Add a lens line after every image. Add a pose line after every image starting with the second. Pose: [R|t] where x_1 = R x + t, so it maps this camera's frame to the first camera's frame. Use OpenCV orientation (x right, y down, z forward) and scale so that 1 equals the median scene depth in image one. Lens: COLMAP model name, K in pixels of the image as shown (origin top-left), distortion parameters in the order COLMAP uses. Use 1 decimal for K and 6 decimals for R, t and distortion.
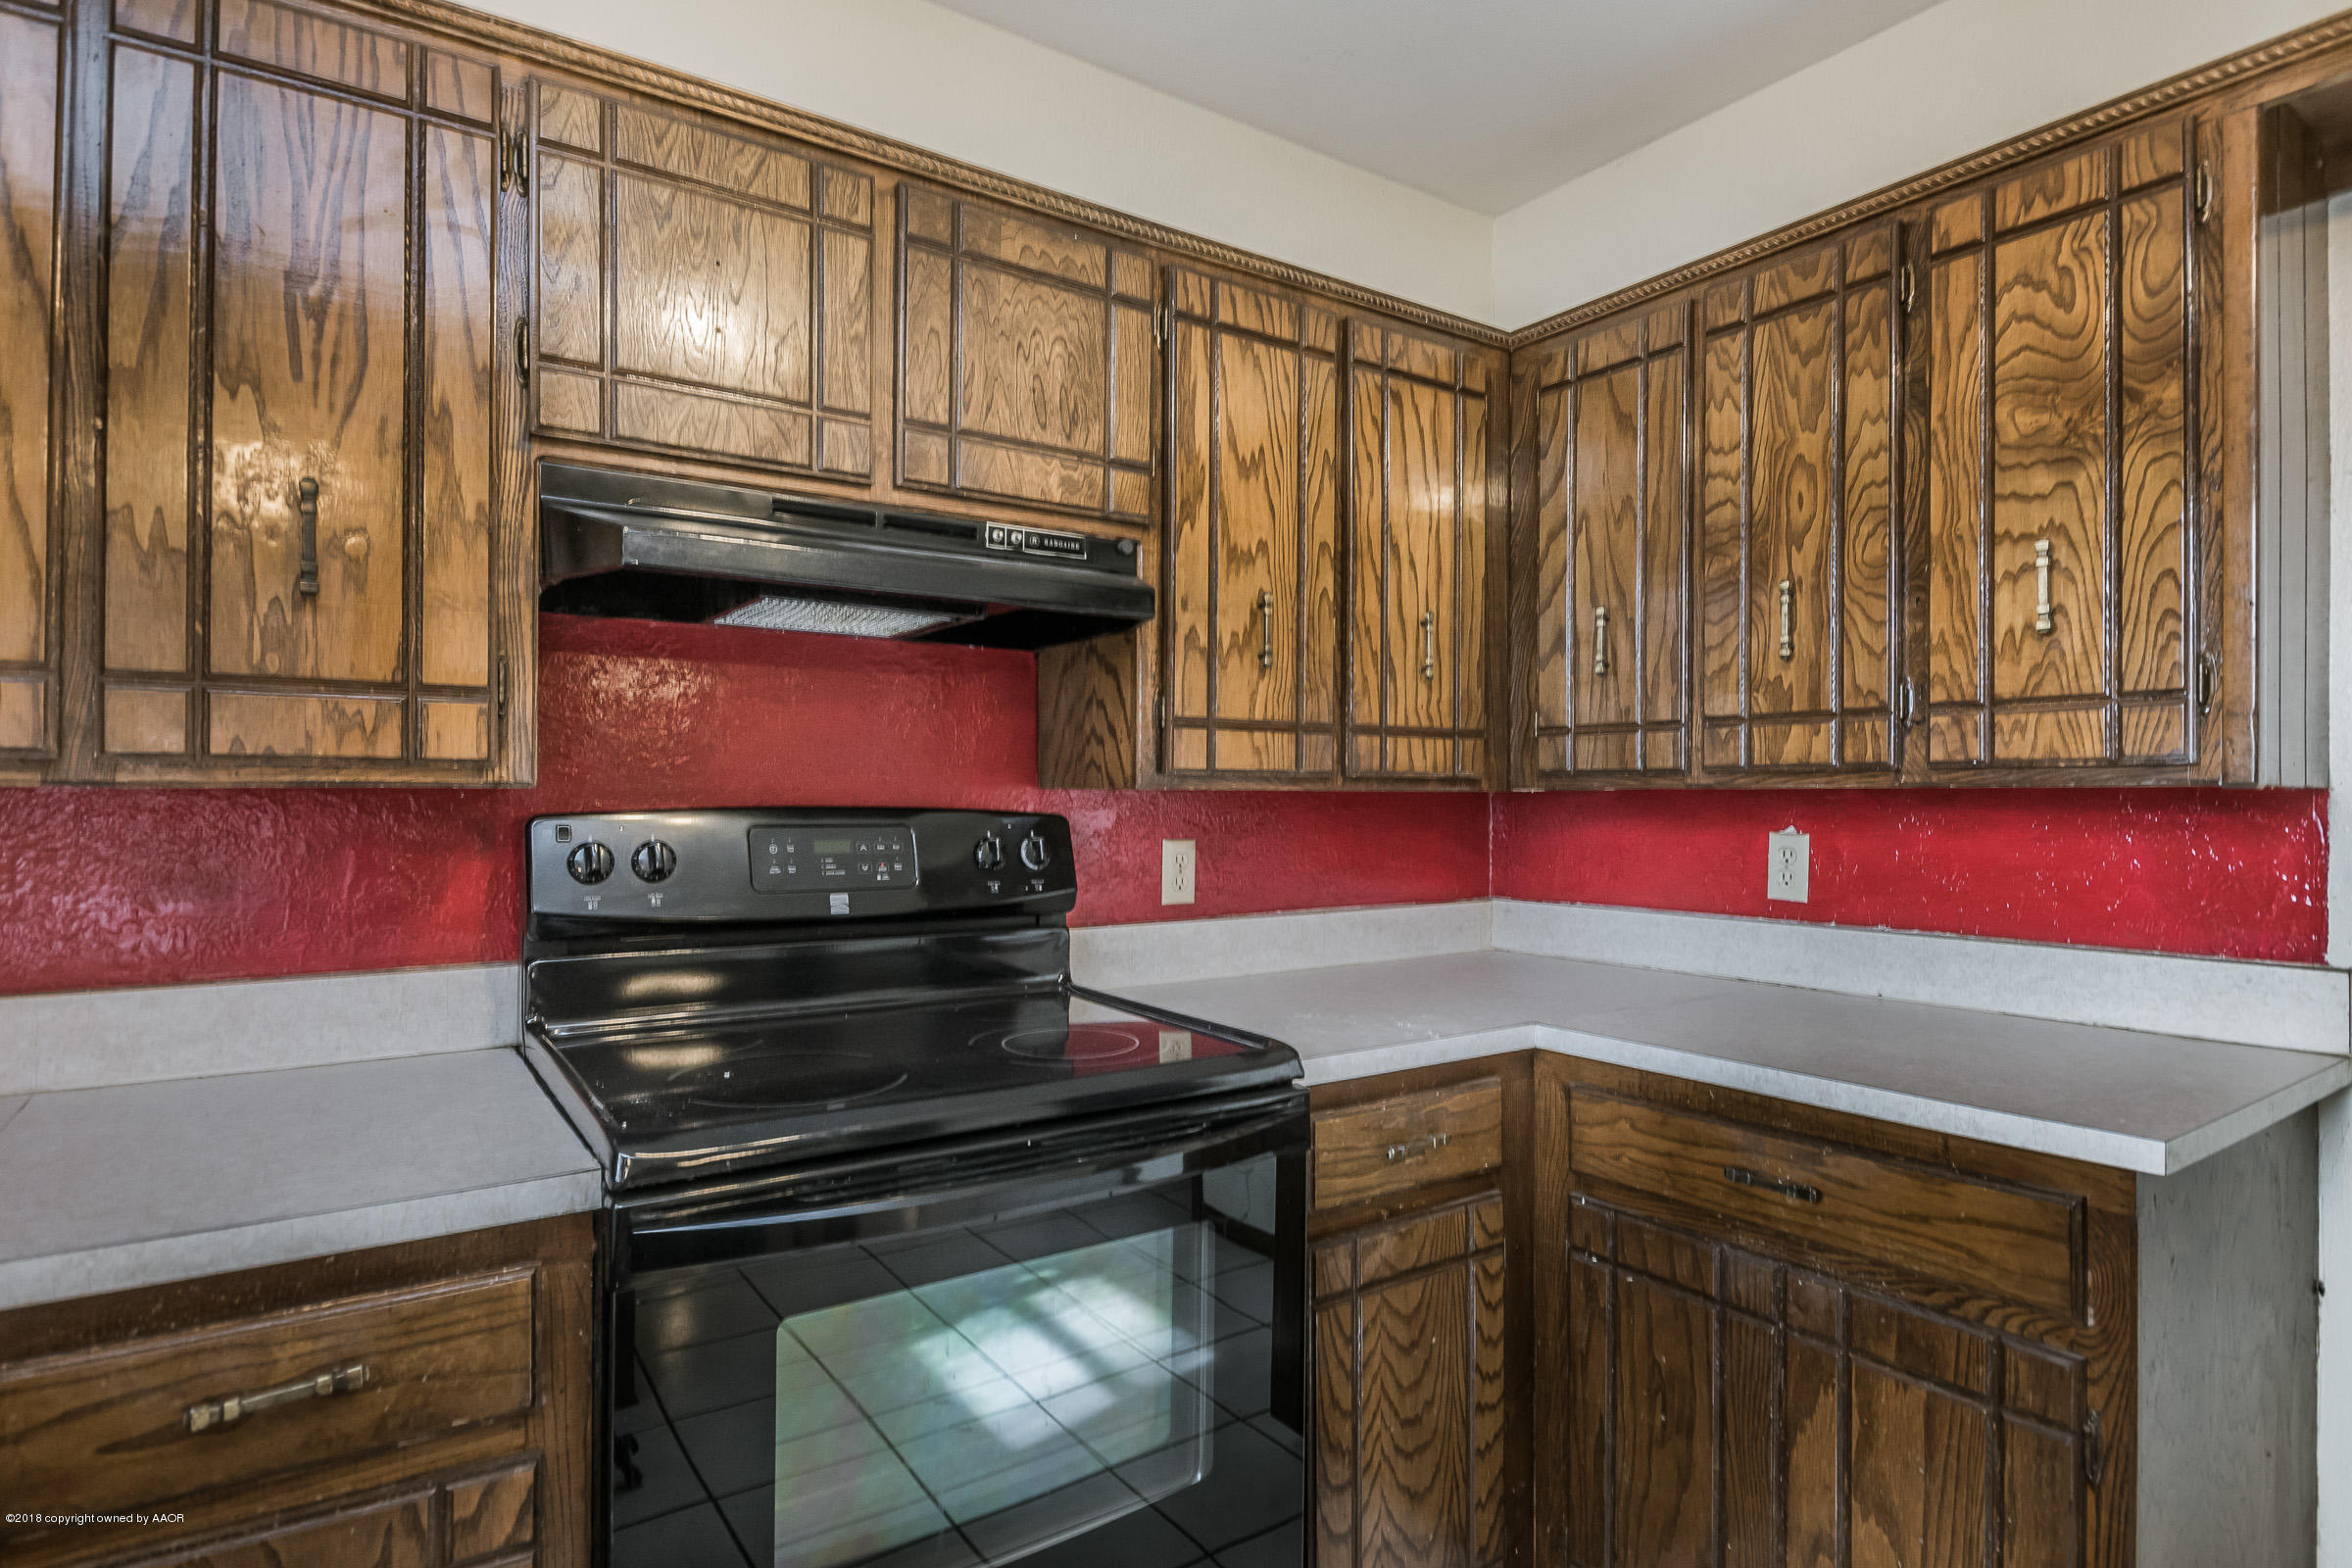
lens RADIAL K [[1223.4, 0, 1179.0], [0, 1223.4, 801.9], [0, 0, 1]] dist [0.001611, 0.000331]
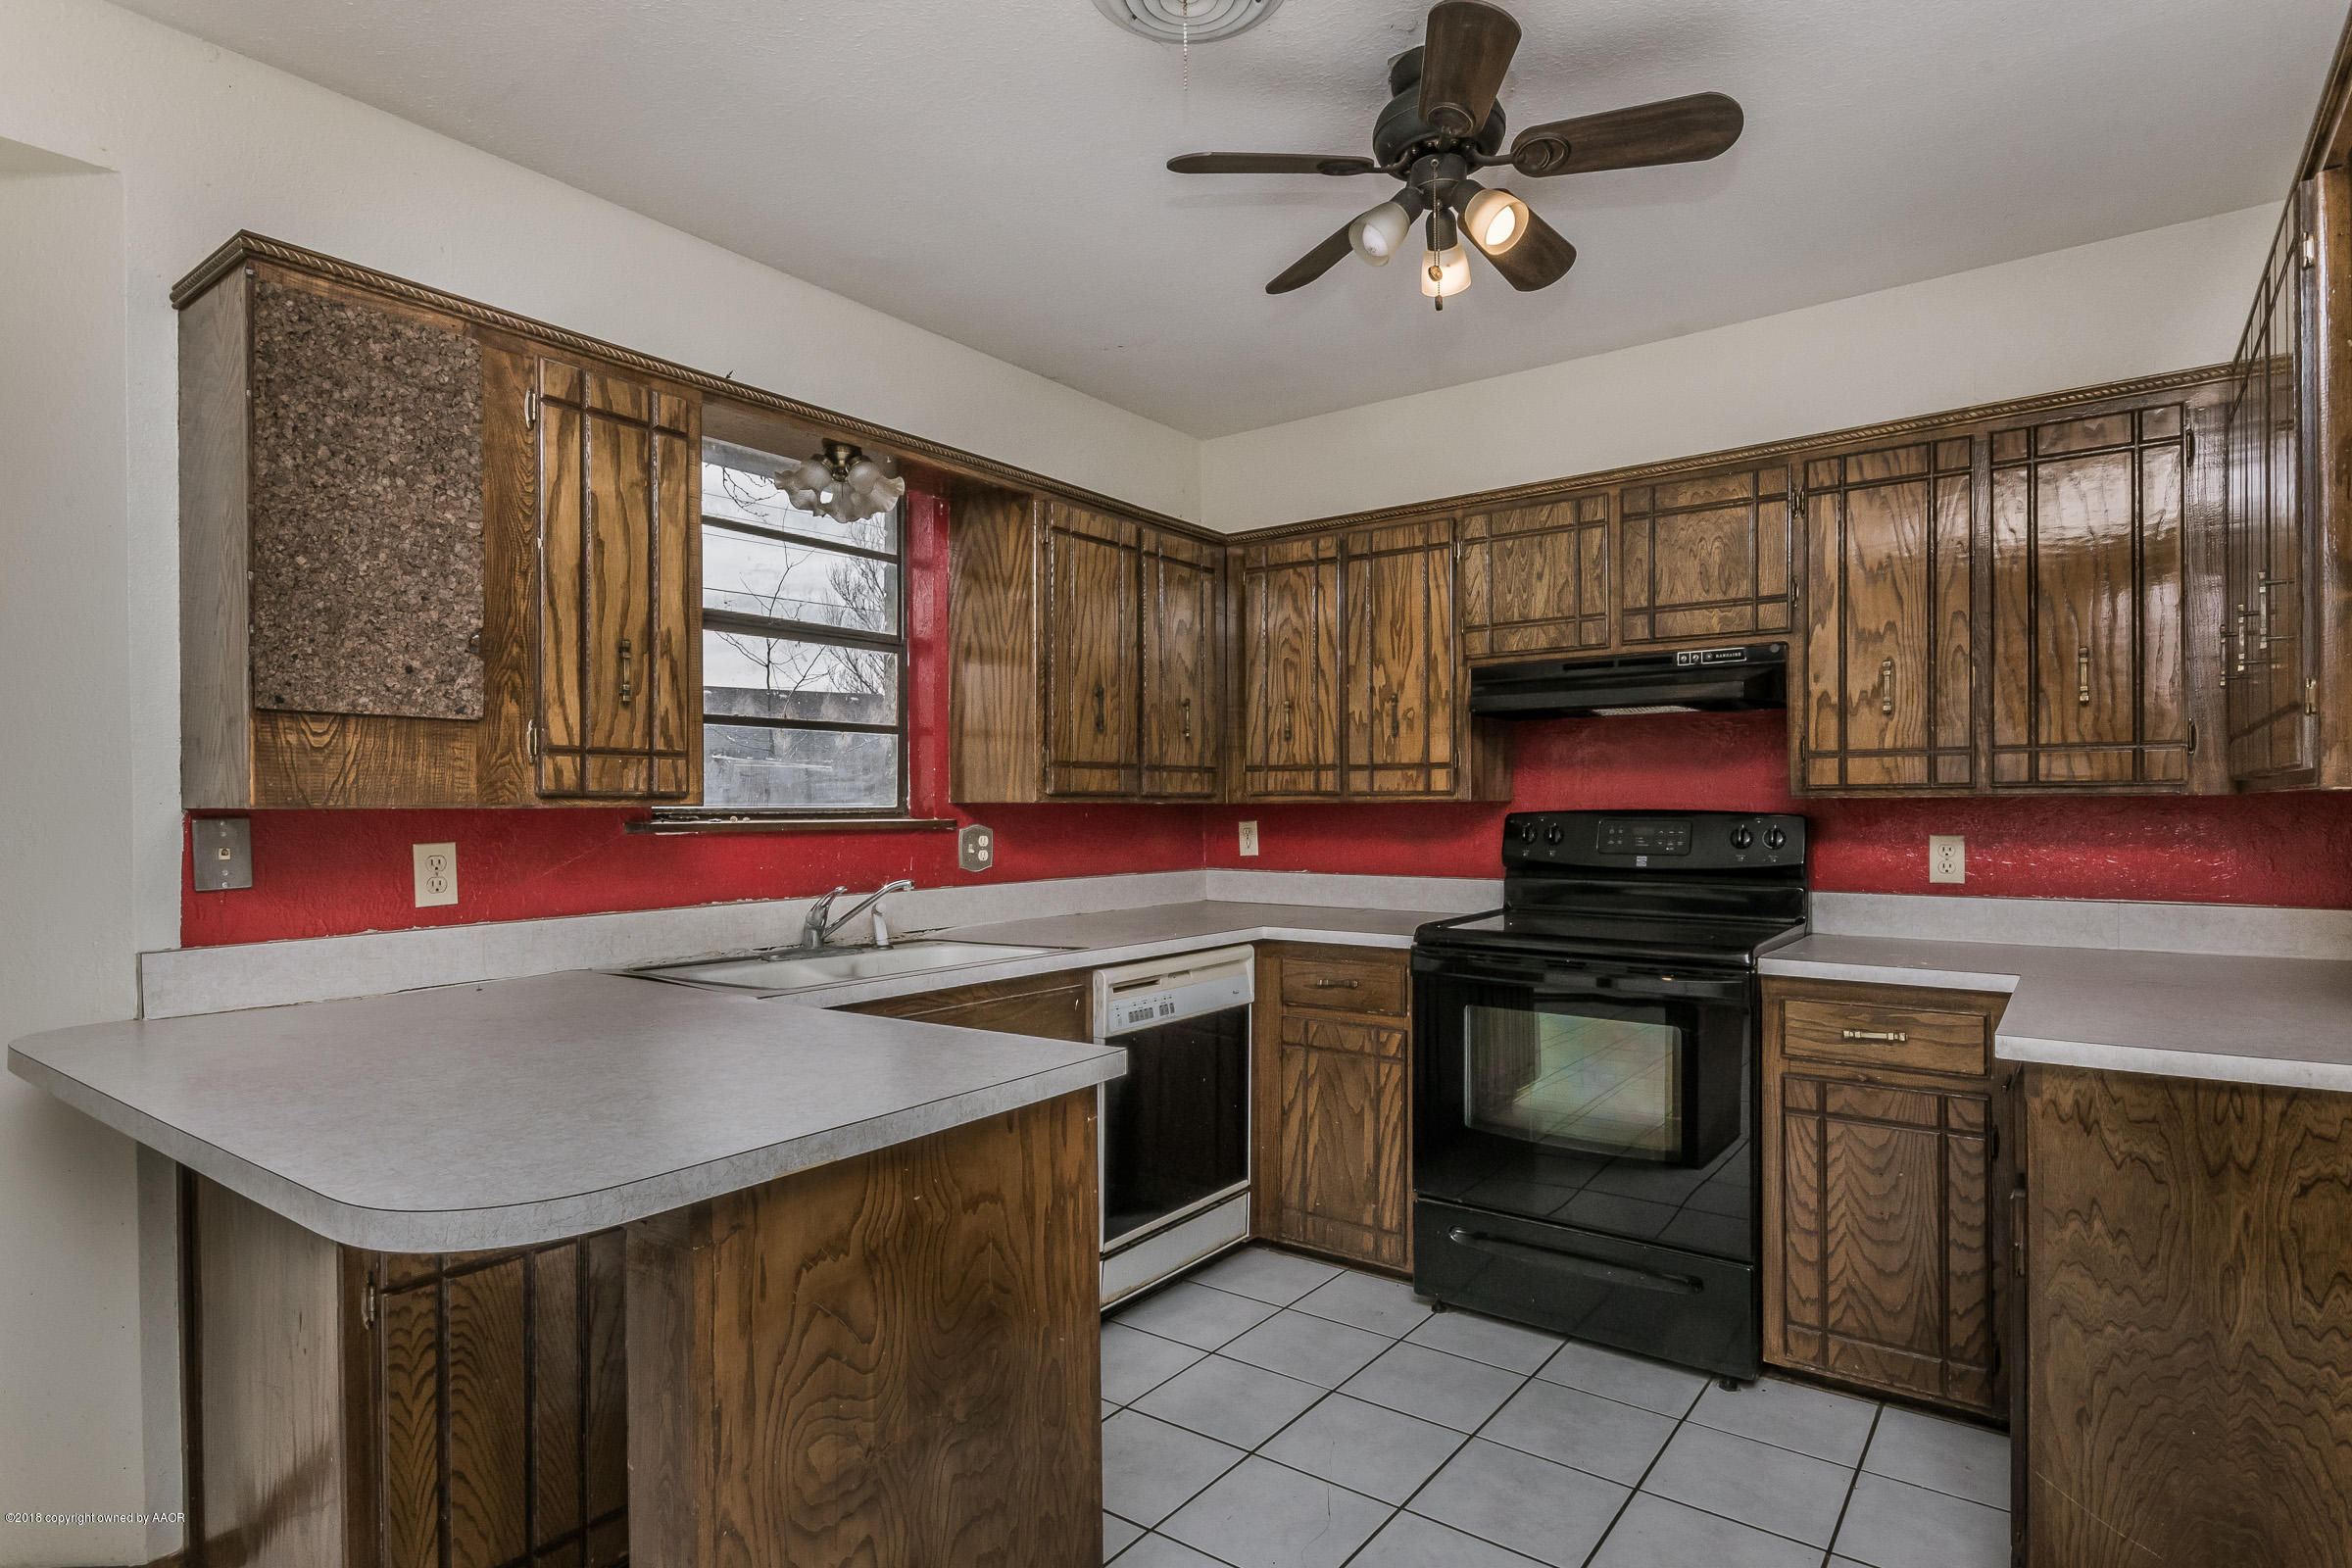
lens RADIAL K [[1254.9, 0, 1178.2], [0, 1254.9, 803.3], [0, 0, 1]] dist [-0.001547, -0.000532]
pose [[0.323514, -0.004348, -0.946213, 1.424827], [0.004424, 0.999985, -0.003082, -0.002281], [0.946213, -0.003189, 0.323529, -0.315065]]
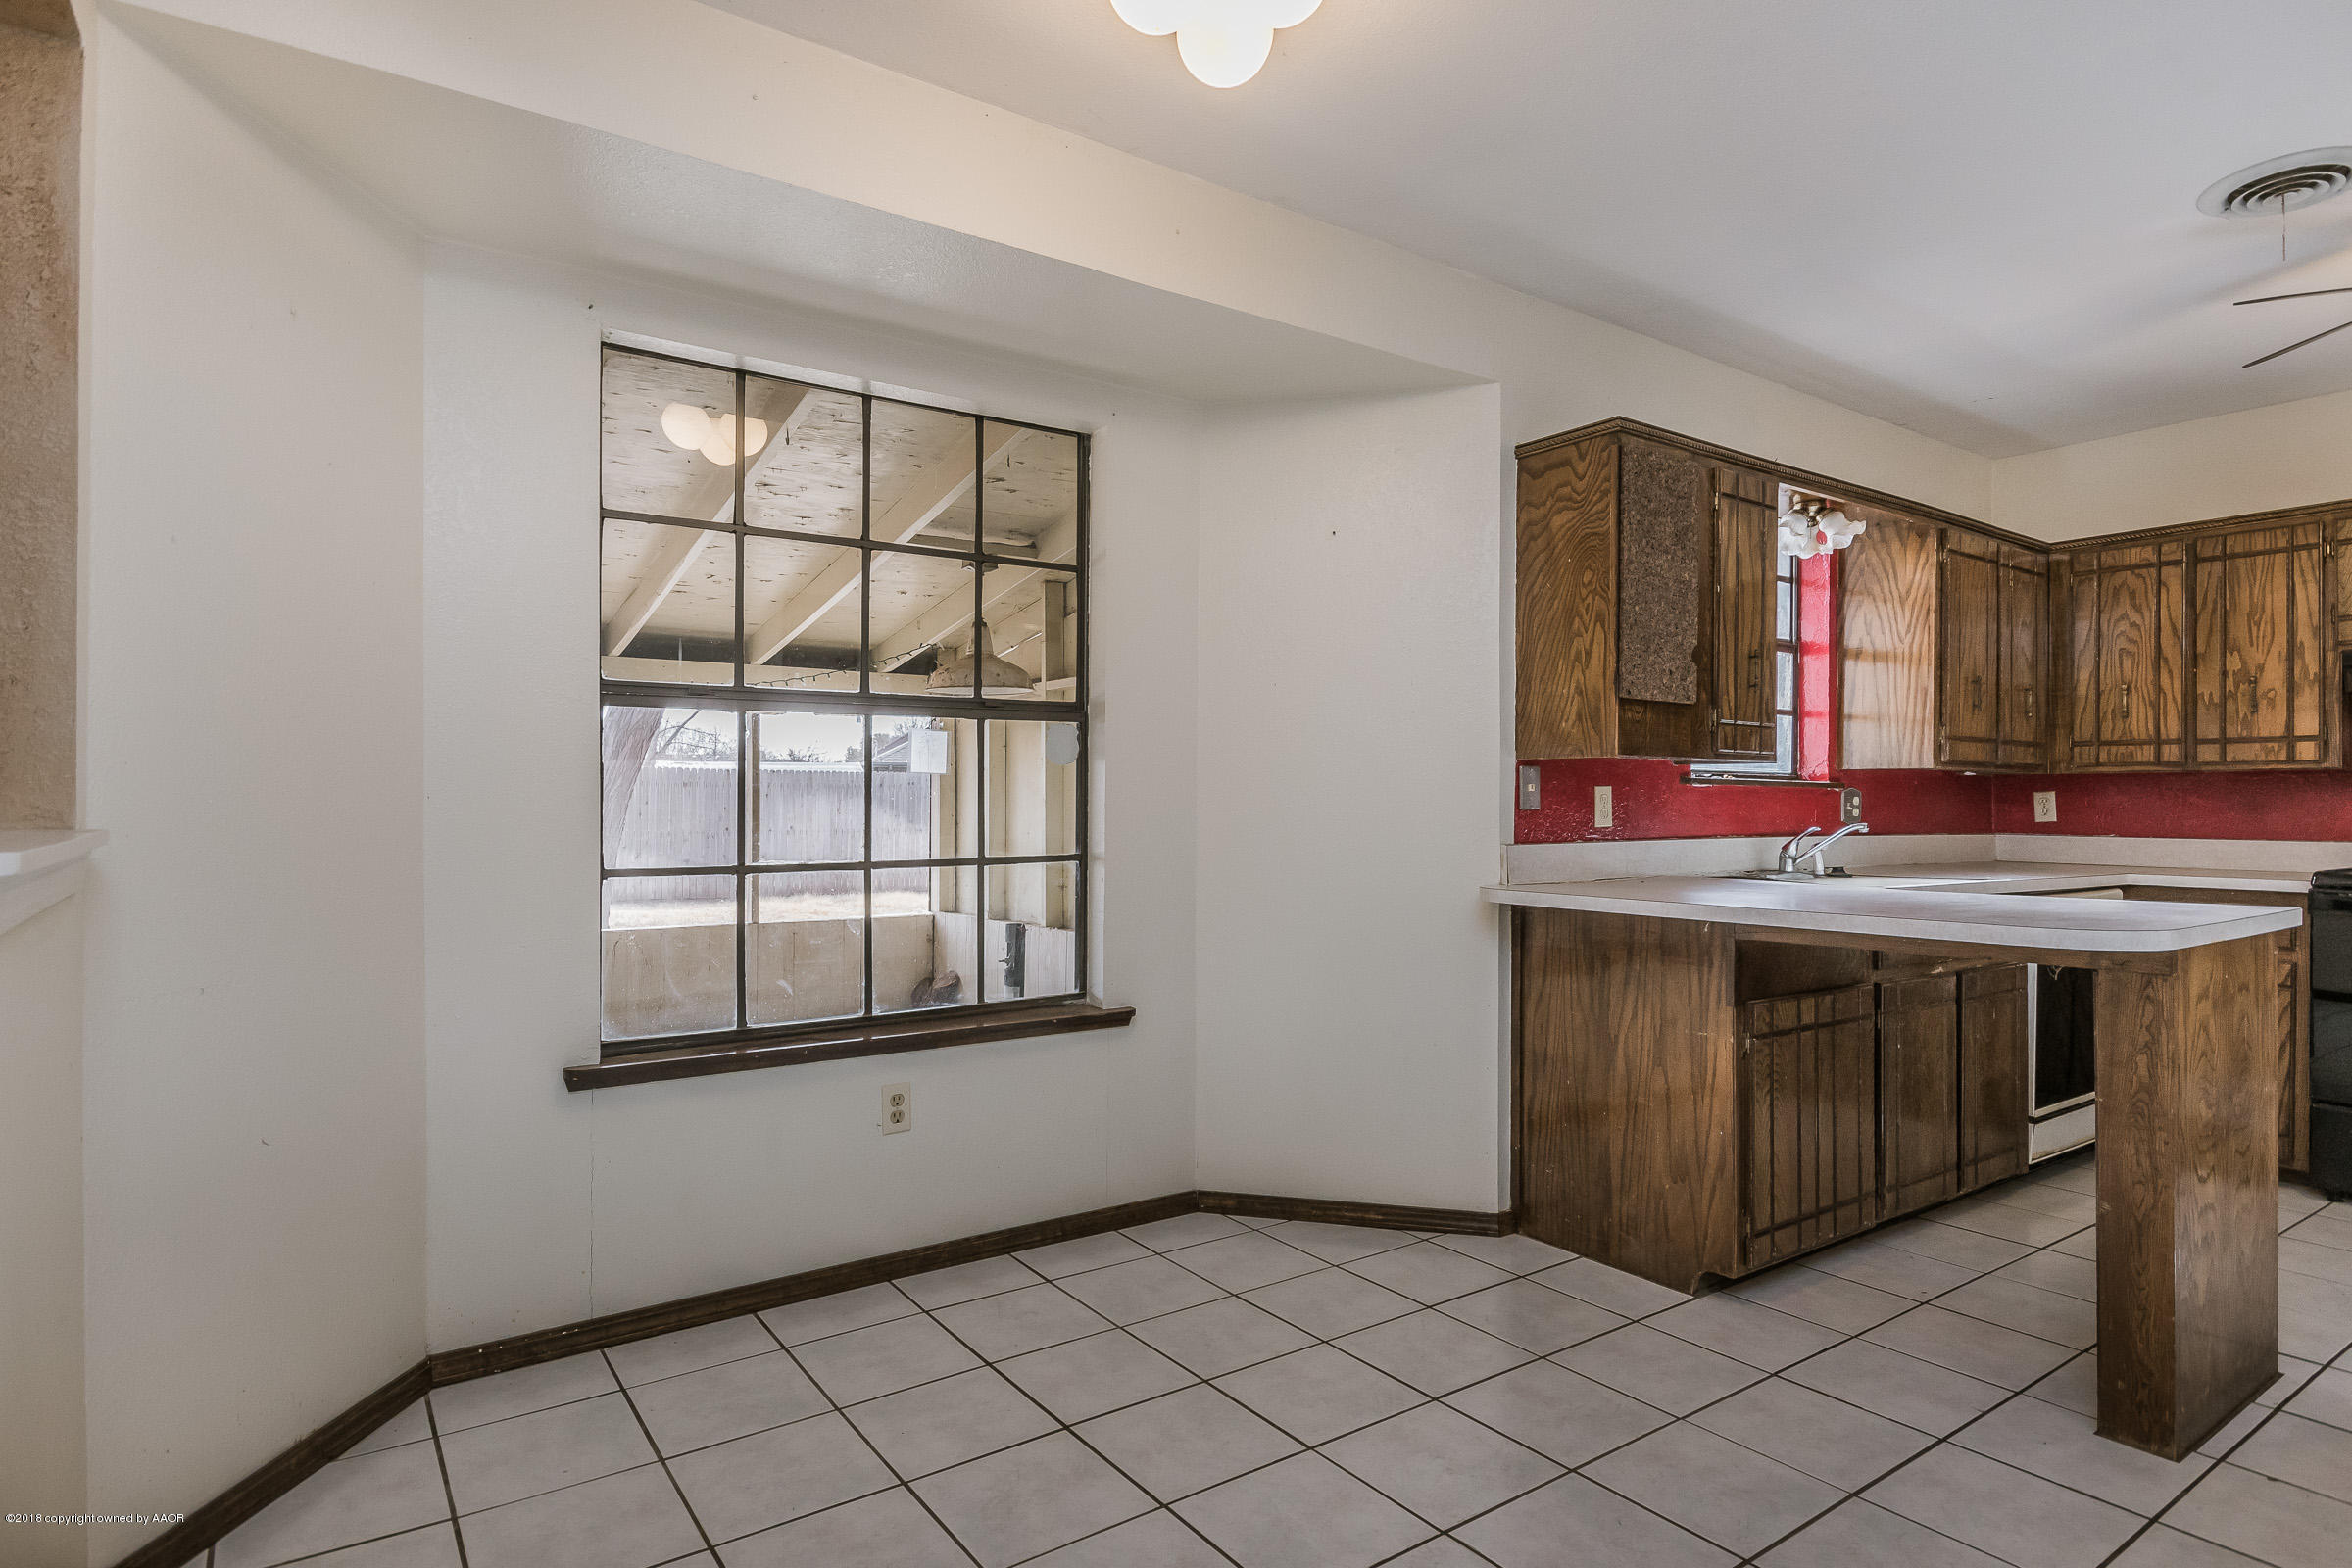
lens RADIAL K [[1273.3, 0, 1176.0], [0, 1273.3, 784.0], [0, 0, 1]] dist [0.000935, -0.000850]
pose [[0.004377, -0.015452, -0.999871, 2.025999], [-0.006259, 0.999861, -0.015480, 0.071486], [0.999971, 0.006326, 0.004280, -1.431547]]
